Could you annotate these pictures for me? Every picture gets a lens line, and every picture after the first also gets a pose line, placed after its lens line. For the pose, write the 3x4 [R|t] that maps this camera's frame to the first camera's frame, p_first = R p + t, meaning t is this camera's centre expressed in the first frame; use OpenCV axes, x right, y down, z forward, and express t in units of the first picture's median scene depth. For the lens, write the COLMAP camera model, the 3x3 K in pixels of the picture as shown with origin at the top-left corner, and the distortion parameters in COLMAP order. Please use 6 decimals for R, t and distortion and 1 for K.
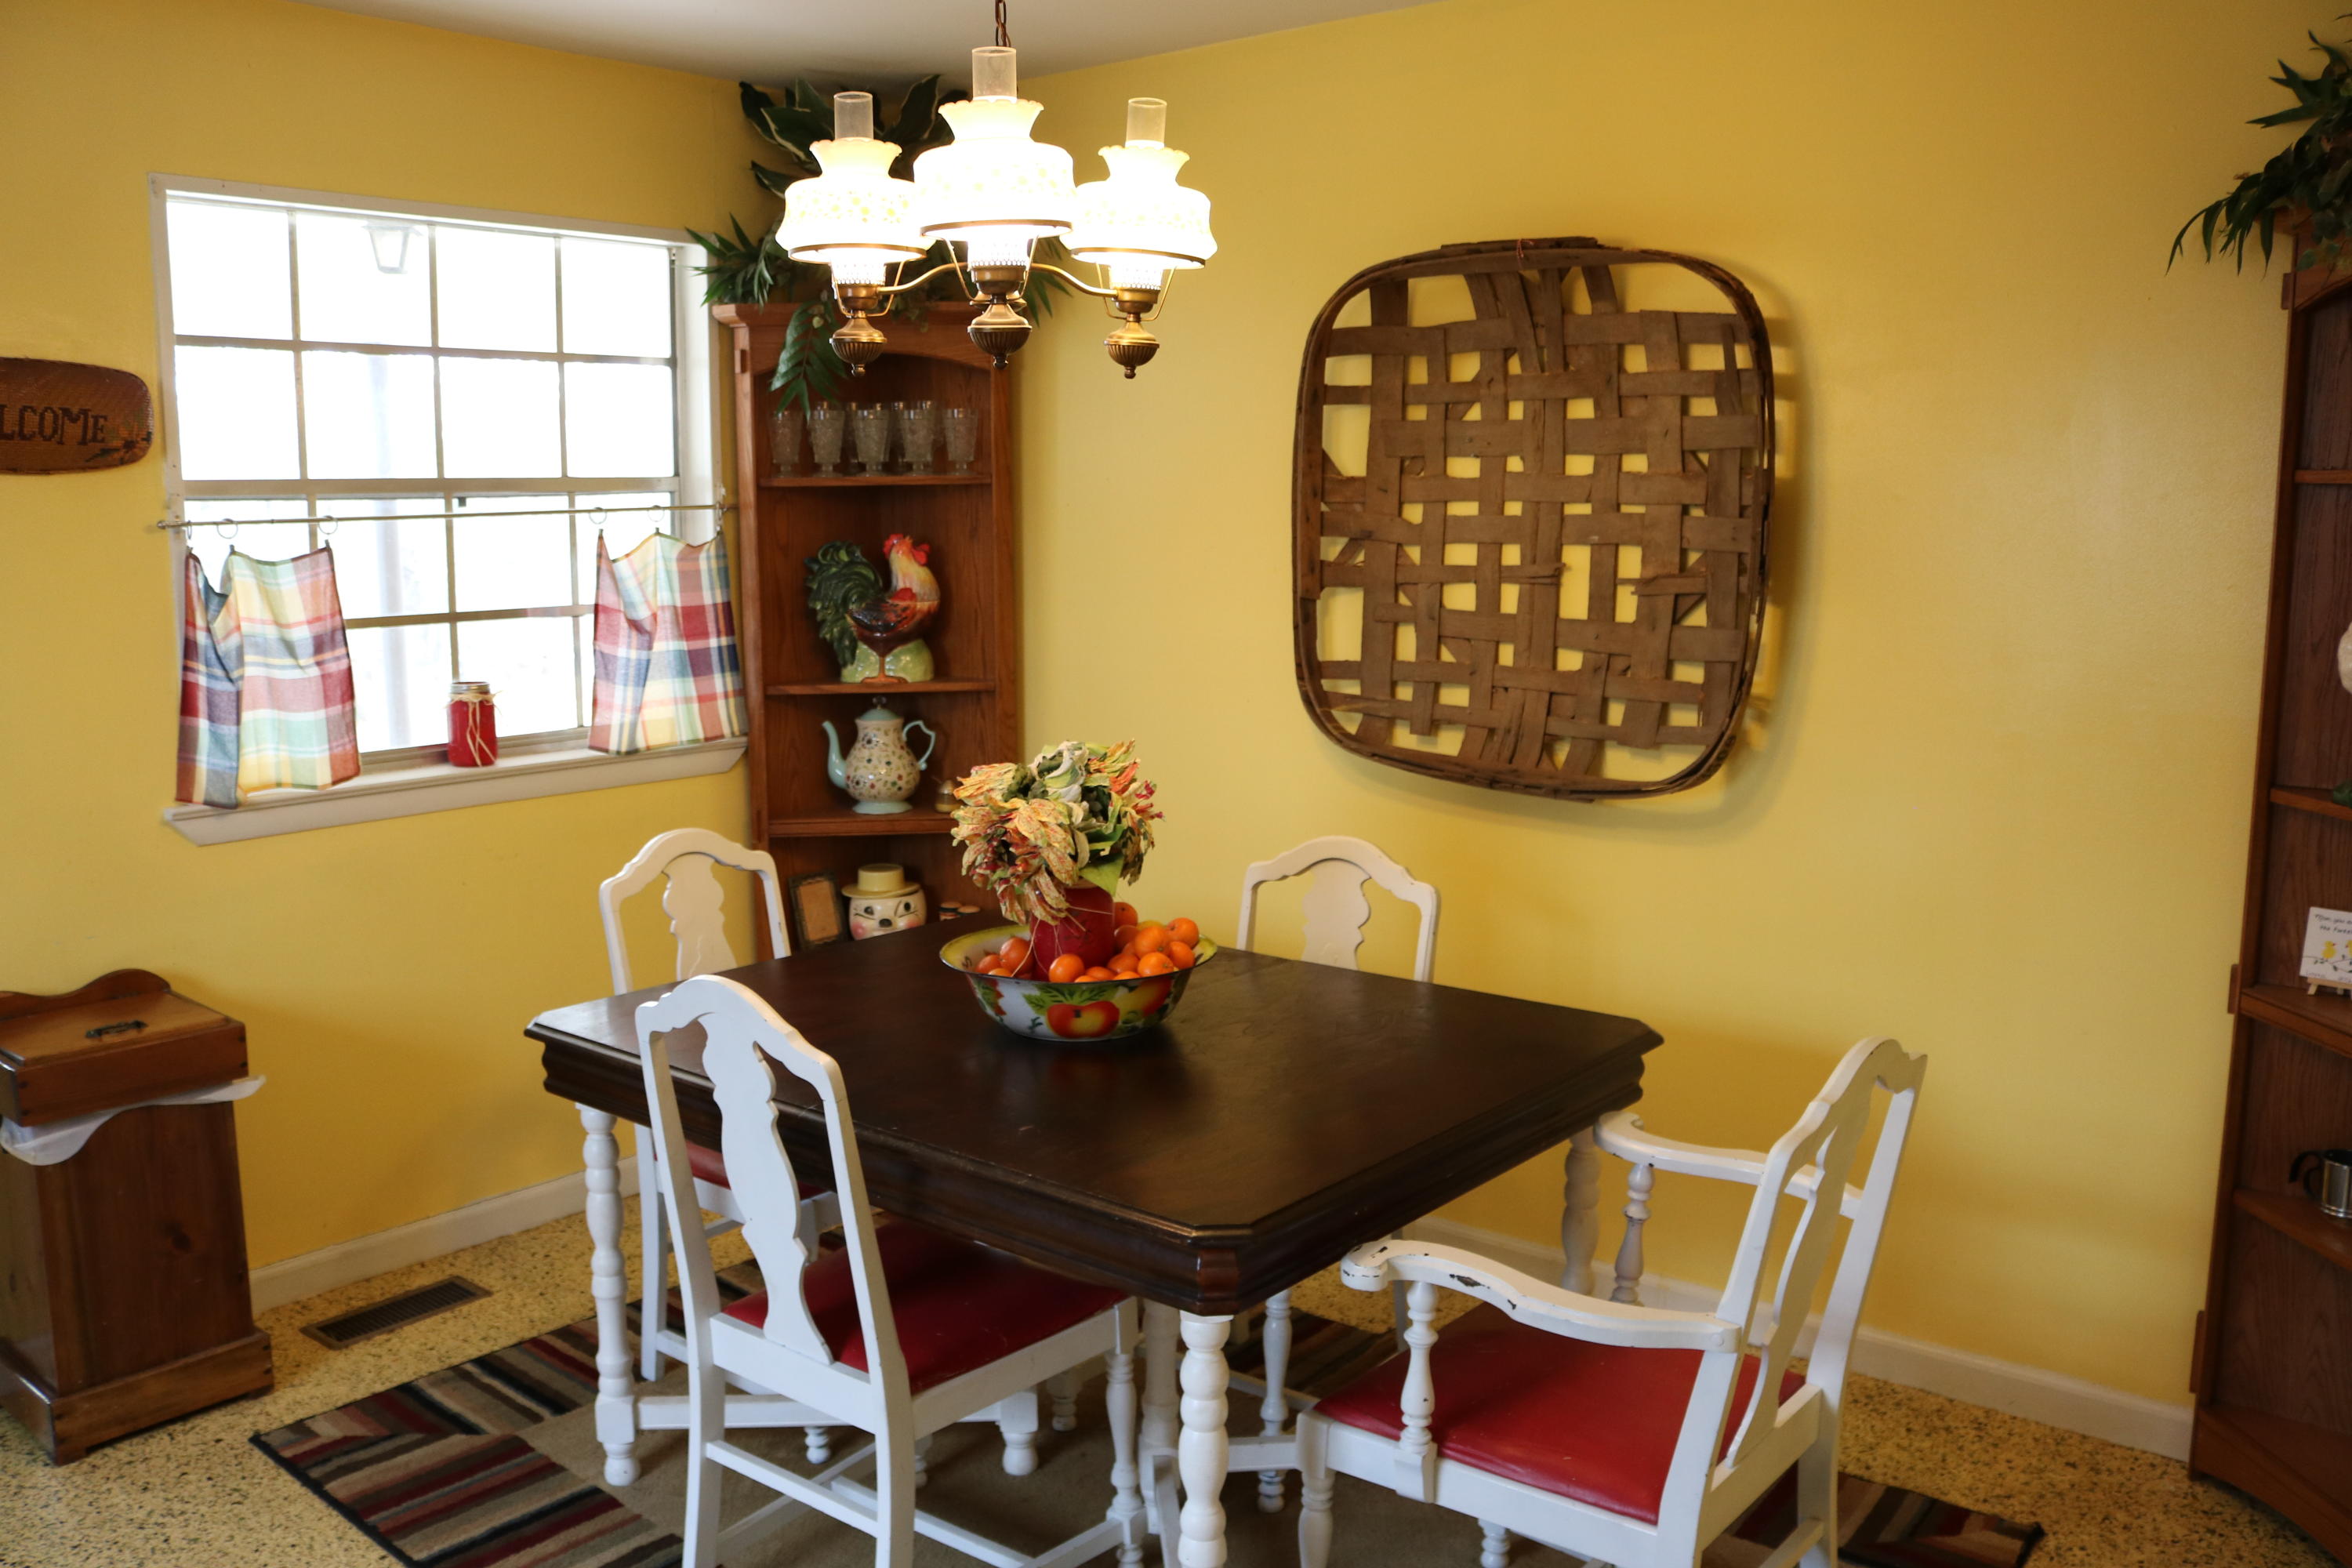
lens RADIAL K [[1956.2, 0, 1167.6], [0, 1956.2, 800.4], [0, 0, 1]] dist [-0.157330, 0.134278]
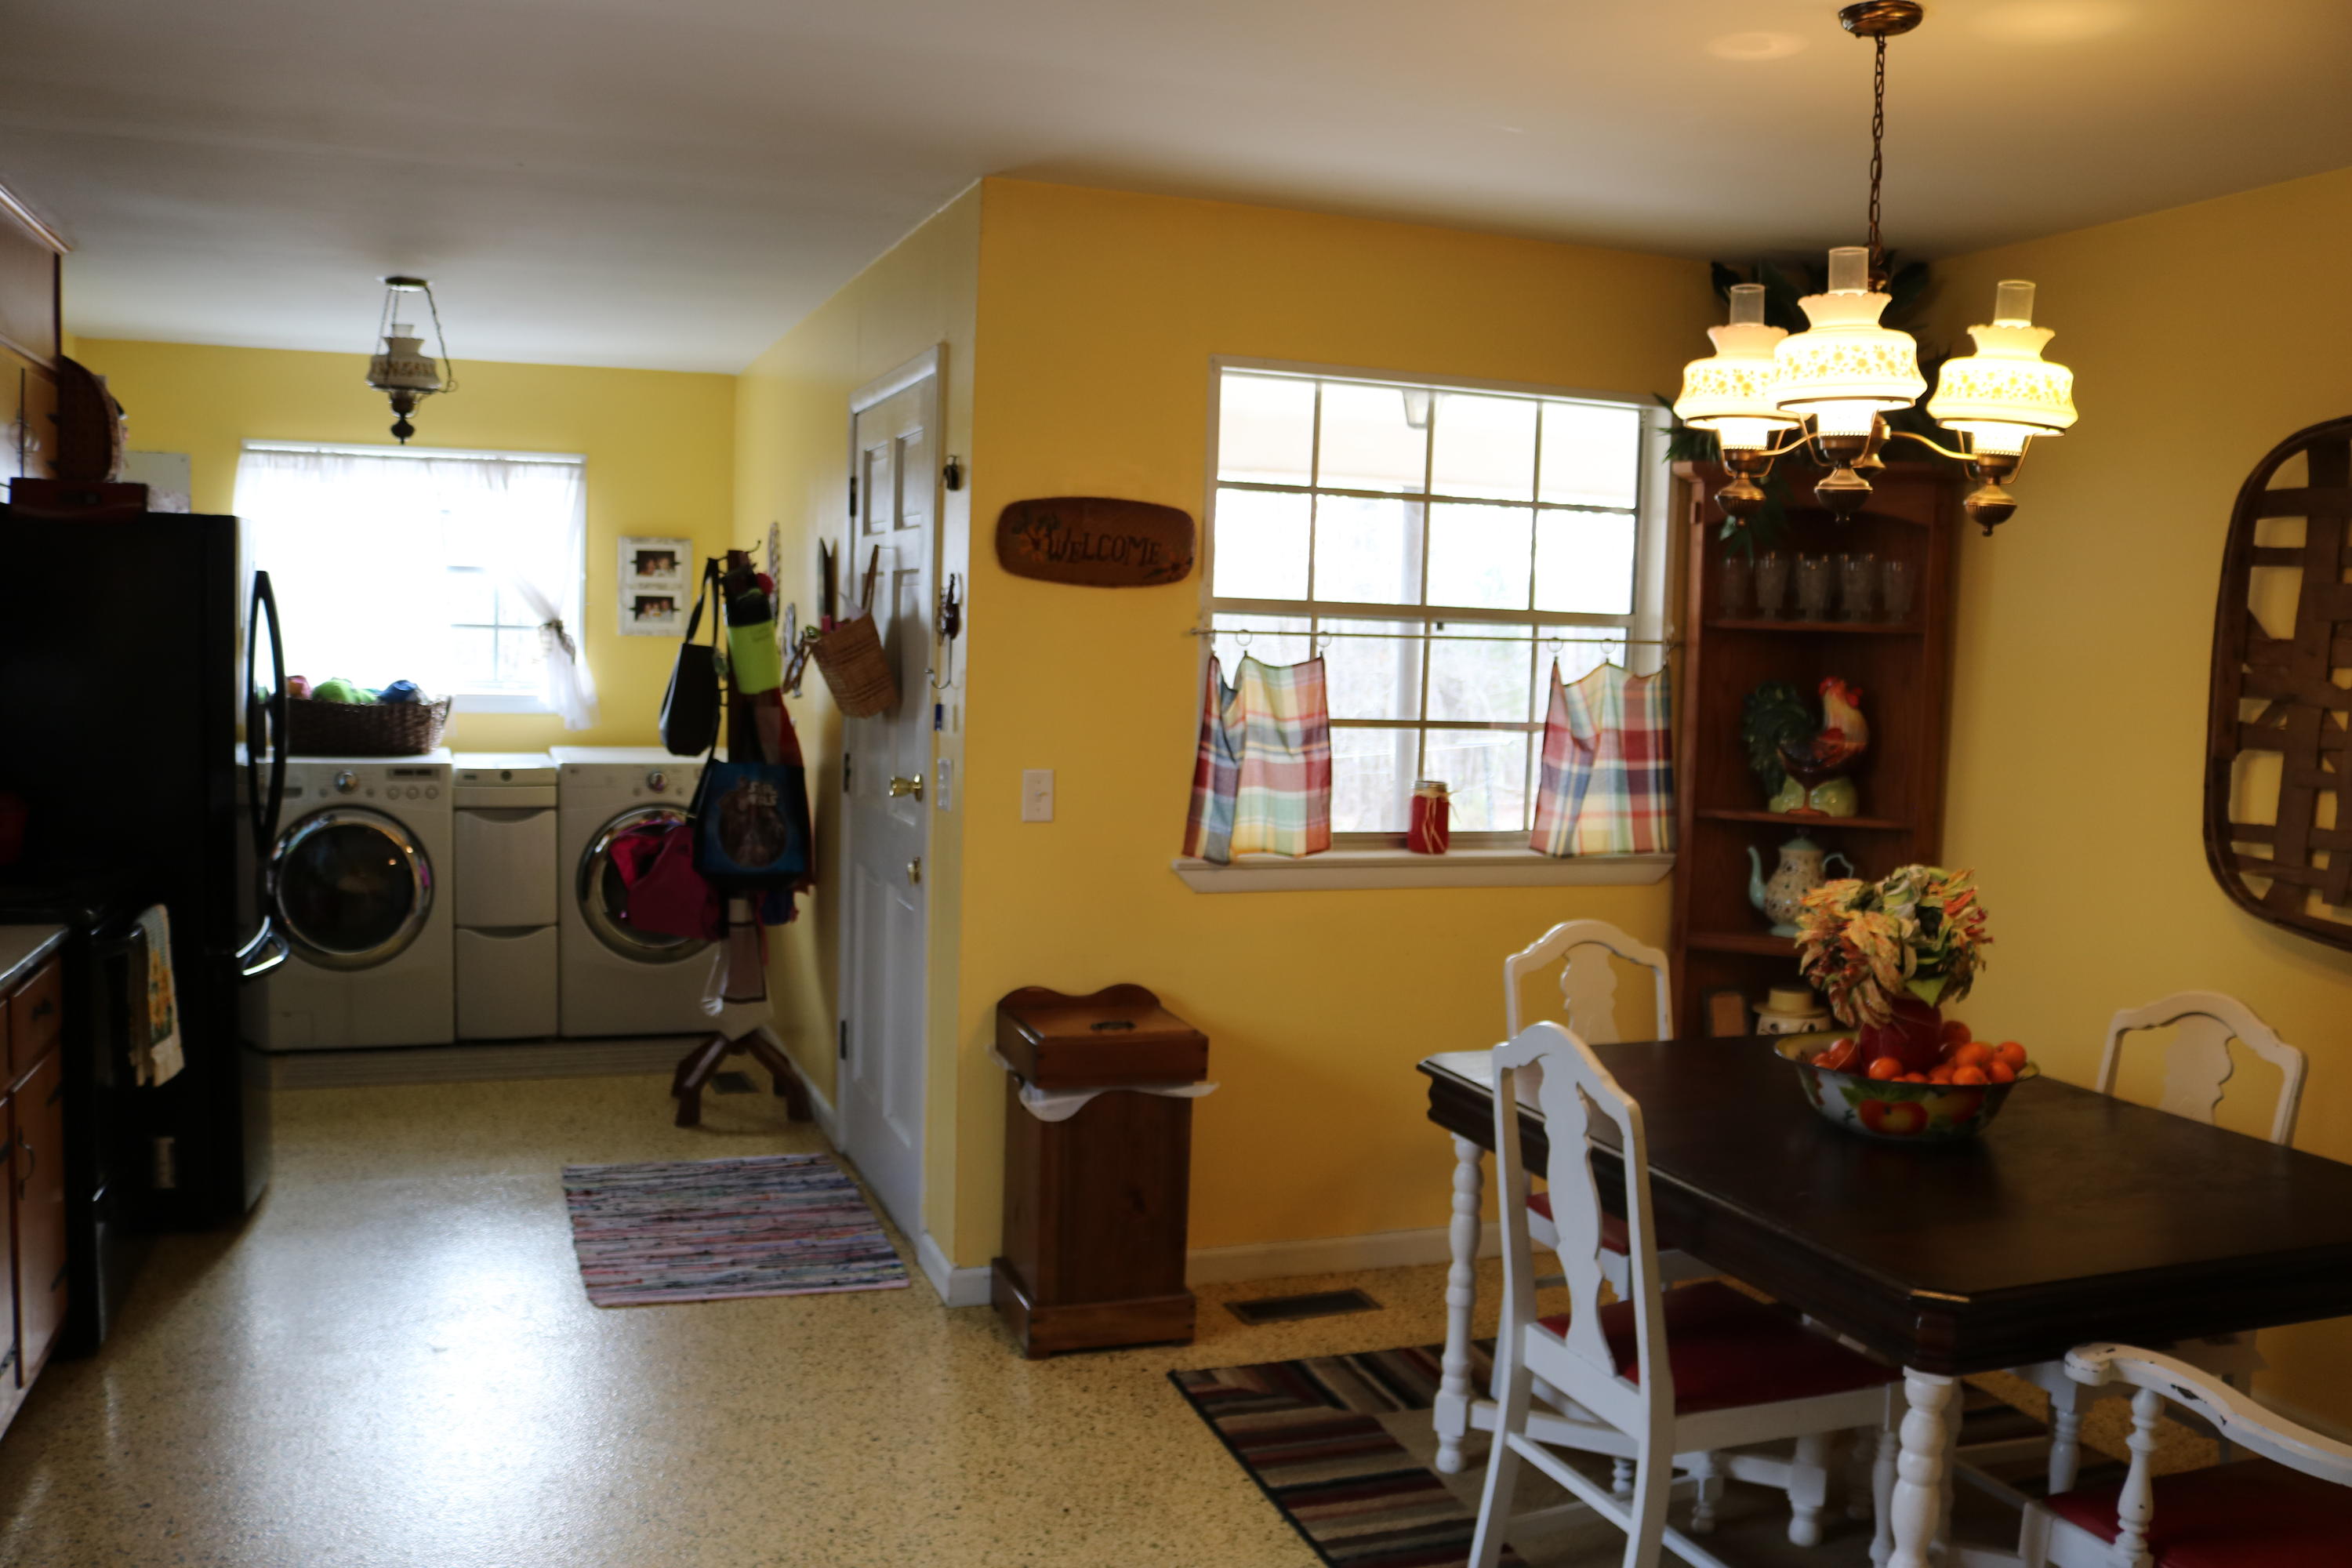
lens RADIAL K [[1956.2, 0, 1167.6], [0, 1956.2, 800.4], [0, 0, 1]] dist [-0.157330, 0.134278]
pose [[0.863195, 0.074741, -0.499308, 0.103593], [-0.111949, 0.992697, -0.044938, 0.024546], [0.492303, 0.094688, 0.865258, -0.113111]]
